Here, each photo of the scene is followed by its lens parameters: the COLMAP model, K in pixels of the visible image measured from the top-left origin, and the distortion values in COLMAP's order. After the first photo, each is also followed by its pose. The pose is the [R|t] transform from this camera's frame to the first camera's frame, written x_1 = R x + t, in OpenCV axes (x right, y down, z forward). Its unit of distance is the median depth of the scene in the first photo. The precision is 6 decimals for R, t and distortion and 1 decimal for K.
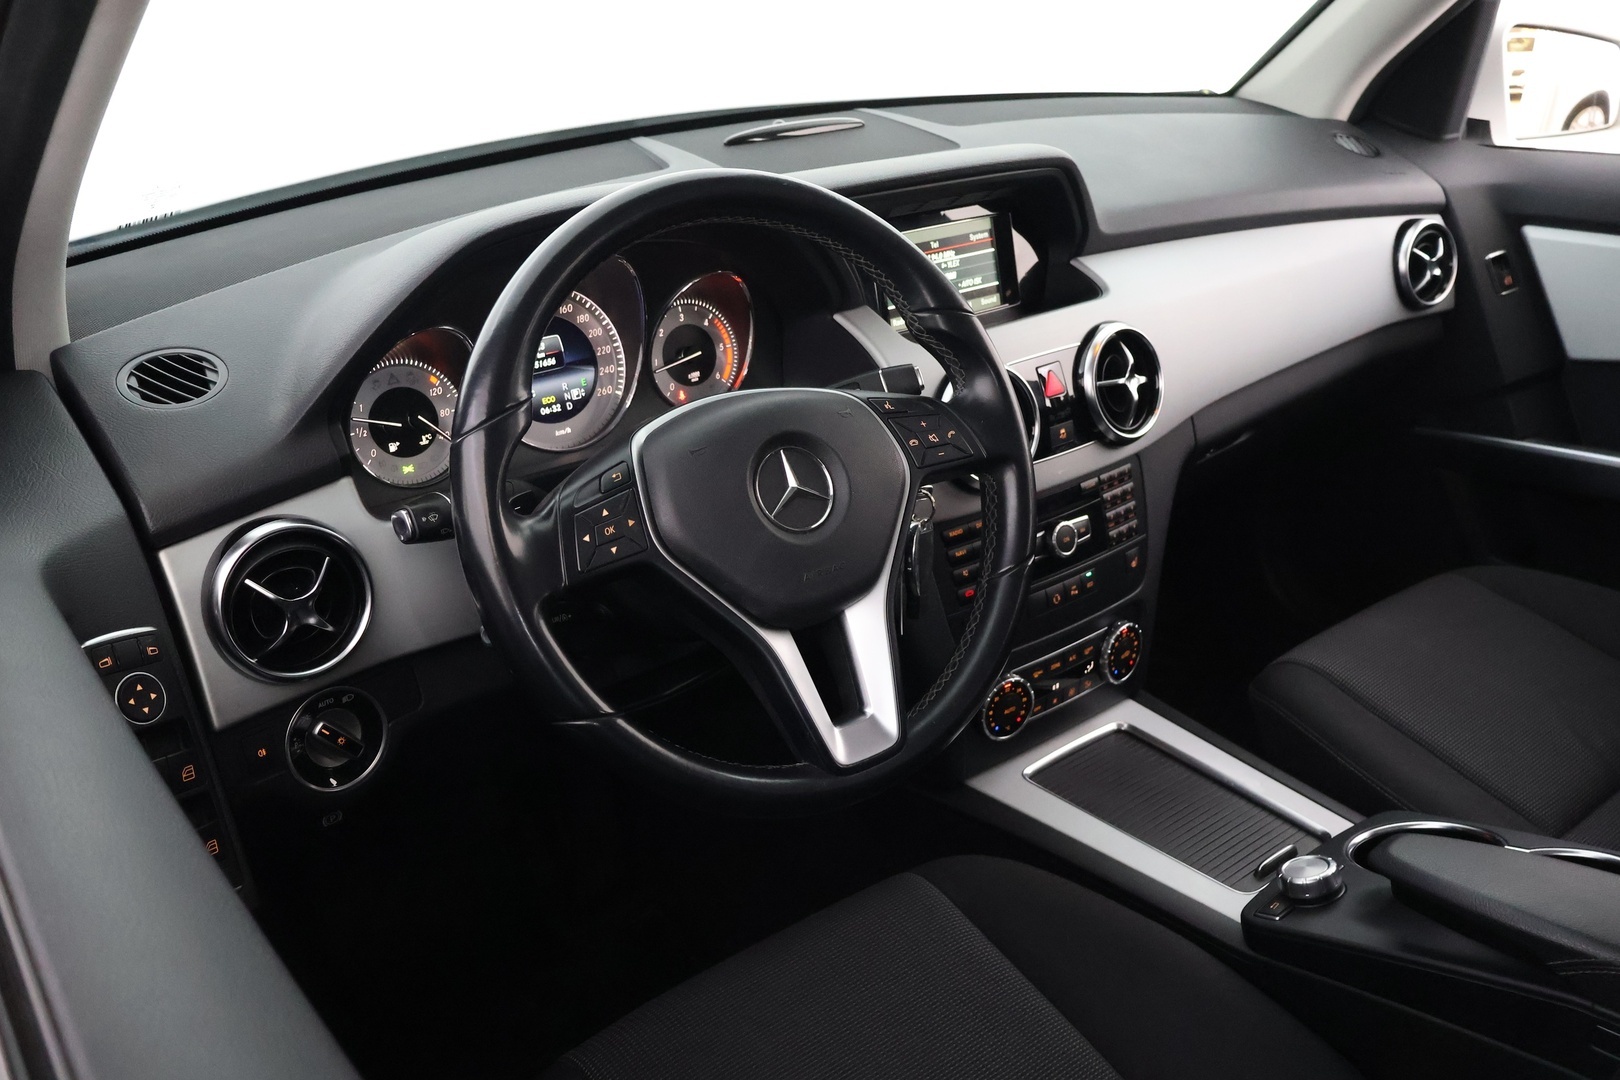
lens RADIAL K [[1376.2, 0, 810.0], [0, 1376.2, 540.0], [0, 0, 1]] dist [0.006503, 0.002670]
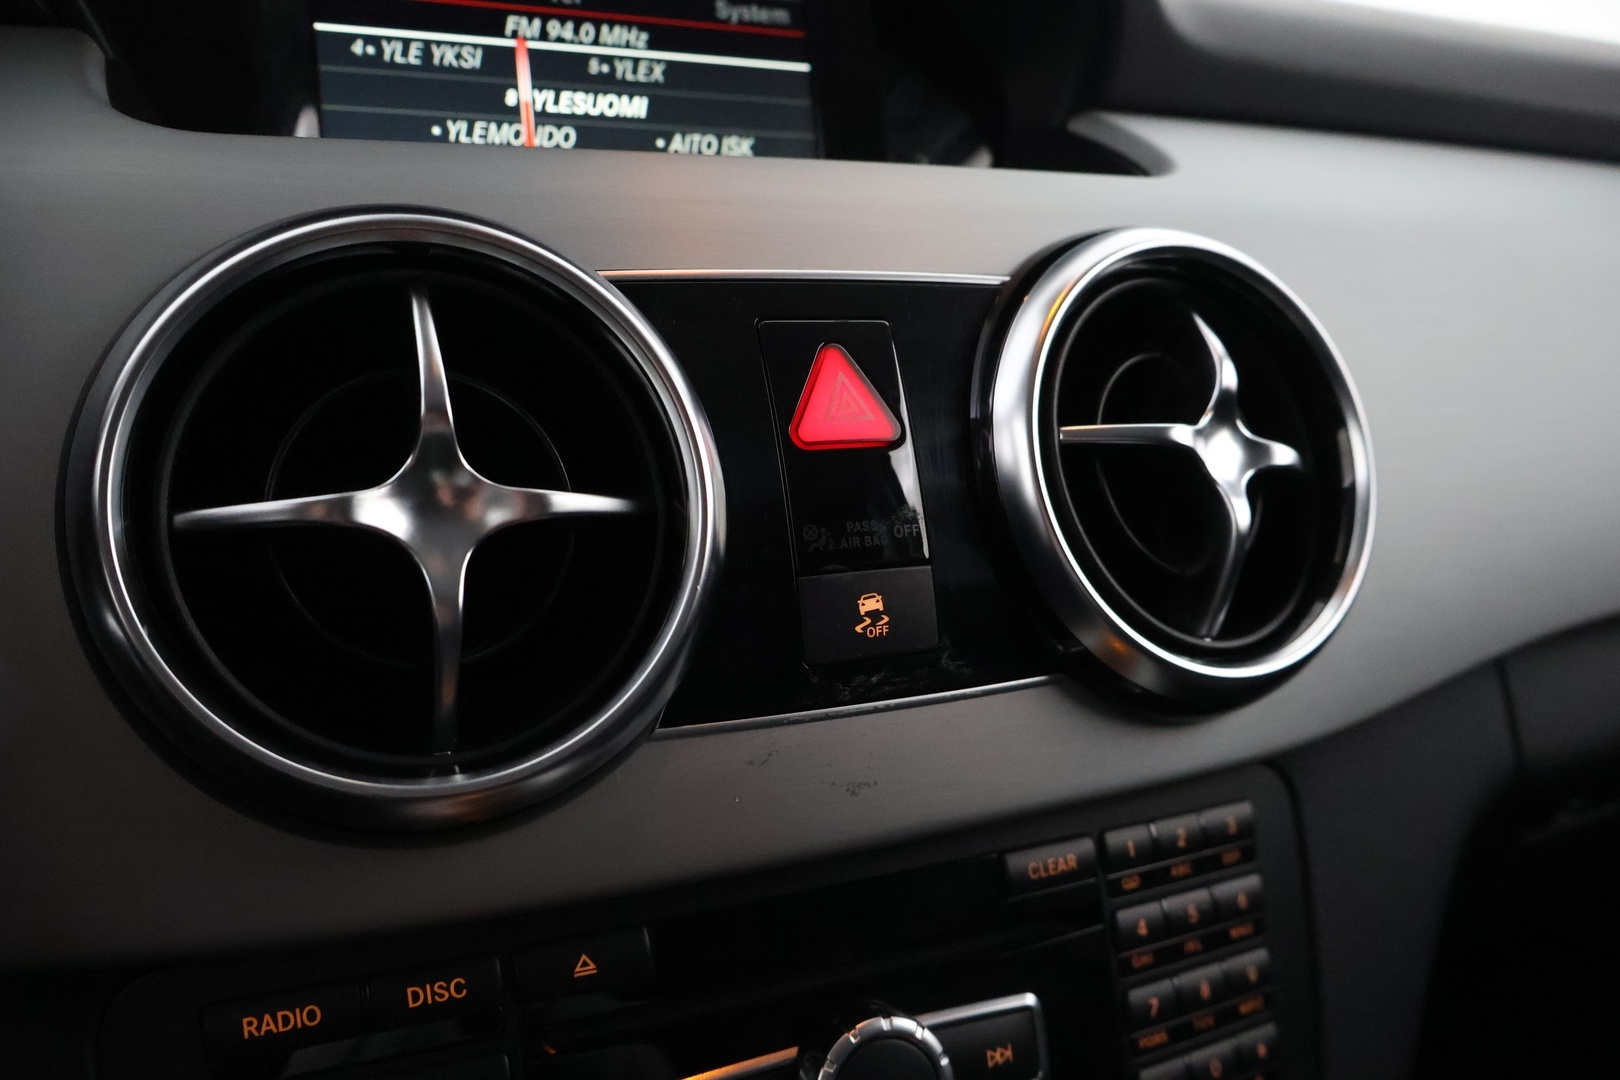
lens RADIAL K [[1376.2, 0, 810.0], [0, 1376.2, 540.0], [0, 0, 1]] dist [0.006503, 0.002670]
pose [[0.974778, 0.057026, -0.215770, 0.208442], [-0.108499, 0.965953, -0.234868, -0.033282], [0.195030, 0.252355, 0.947777, 0.732039]]
